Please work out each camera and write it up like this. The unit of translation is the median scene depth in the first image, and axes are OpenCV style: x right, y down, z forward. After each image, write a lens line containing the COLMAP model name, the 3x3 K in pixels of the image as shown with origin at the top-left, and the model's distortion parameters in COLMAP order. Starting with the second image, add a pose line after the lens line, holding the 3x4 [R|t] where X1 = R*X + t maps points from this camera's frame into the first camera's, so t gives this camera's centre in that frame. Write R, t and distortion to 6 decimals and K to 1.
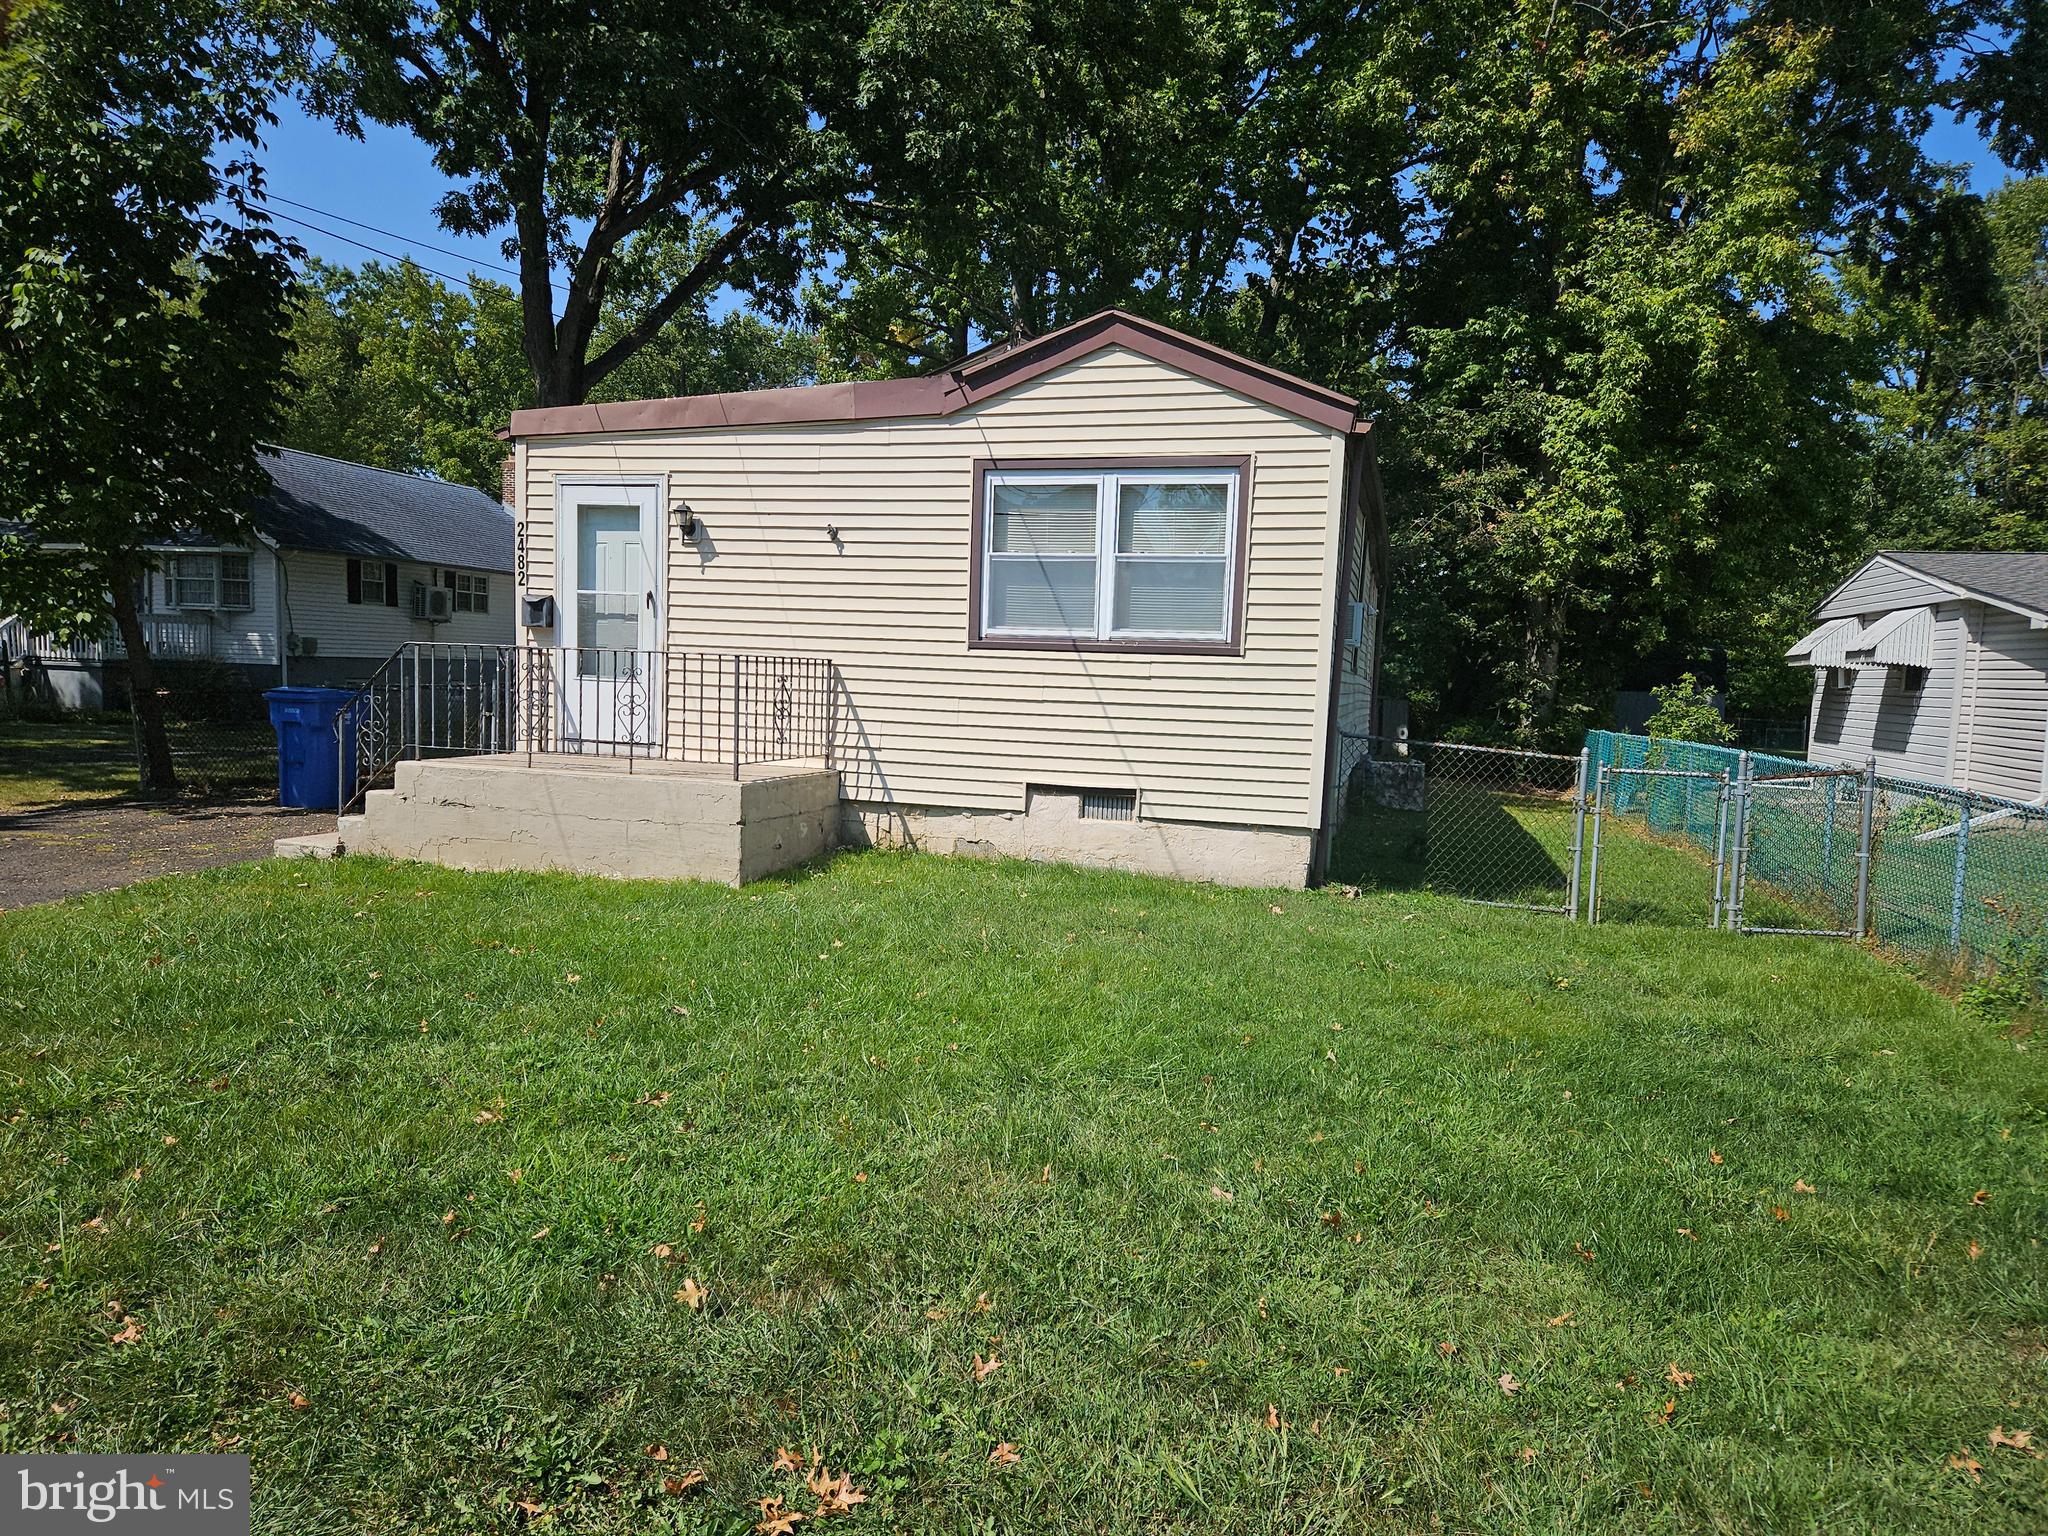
lens RADIAL K [[1356.2, 0, 1021.1], [0, 1356.2, 778.6], [0, 0, 1]] dist [0.052127, -0.029799]
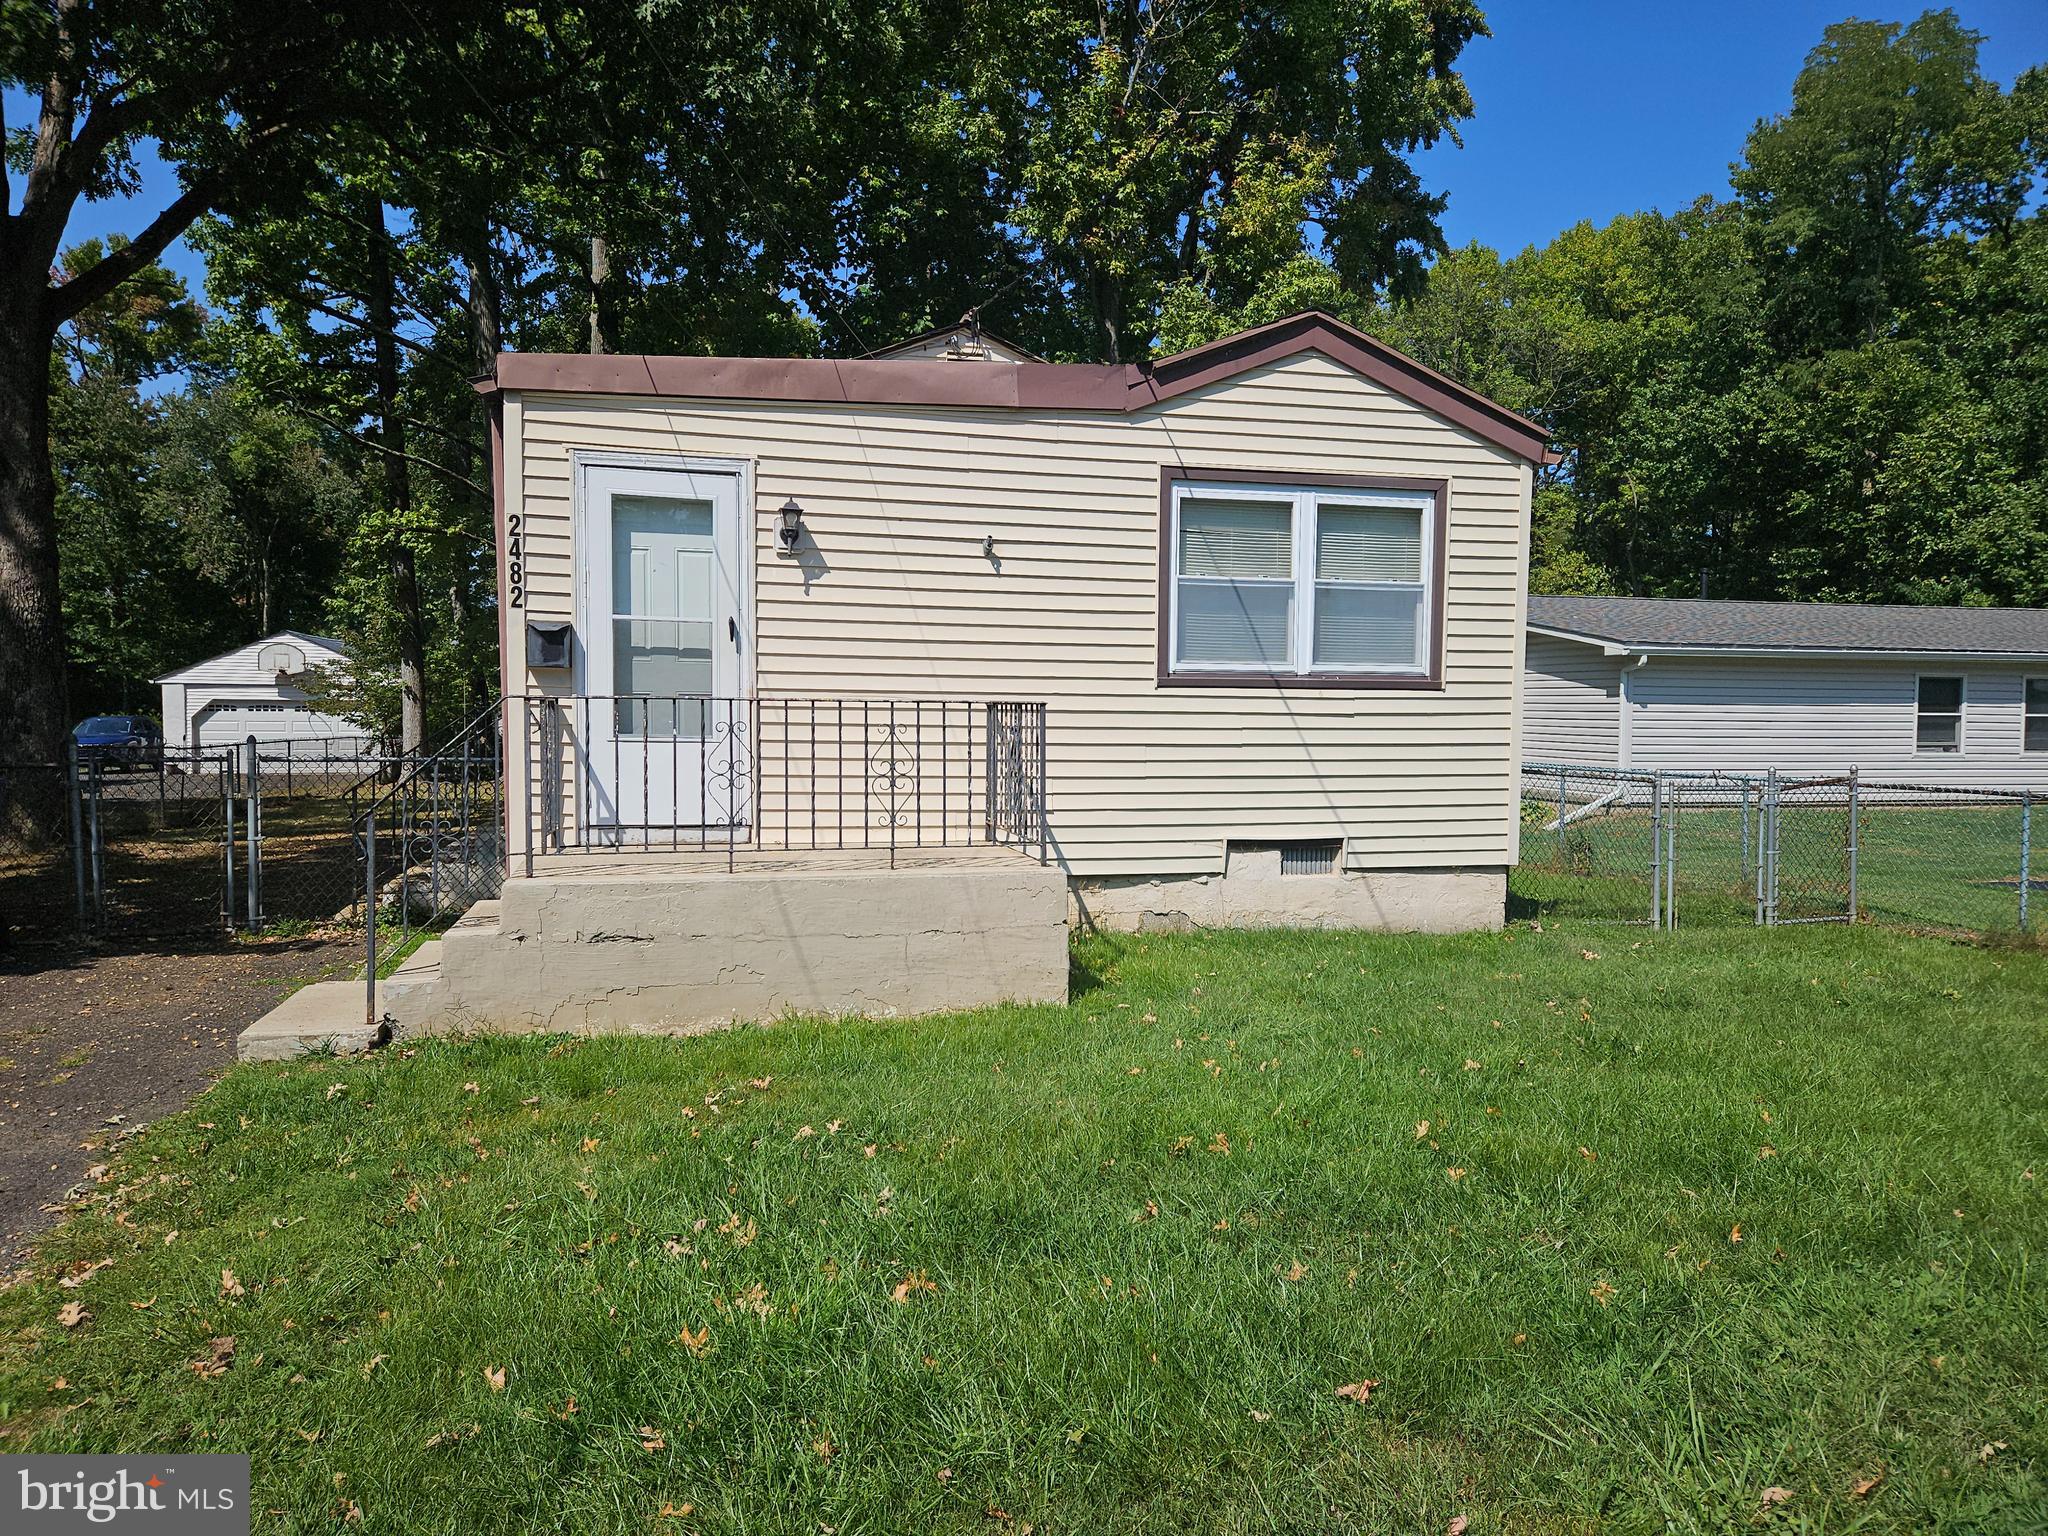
lens RADIAL K [[1356.2, 0, 1022.7], [0, 1356.2, 766.3], [0, 0, 1]] dist [0.052127, -0.029799]
pose [[0.862500, -0.047906, 0.503785, -0.544600], [0.061673, 0.998039, -0.010681, -0.042530], [-0.502286, 0.040283, 0.863763, 0.311999]]
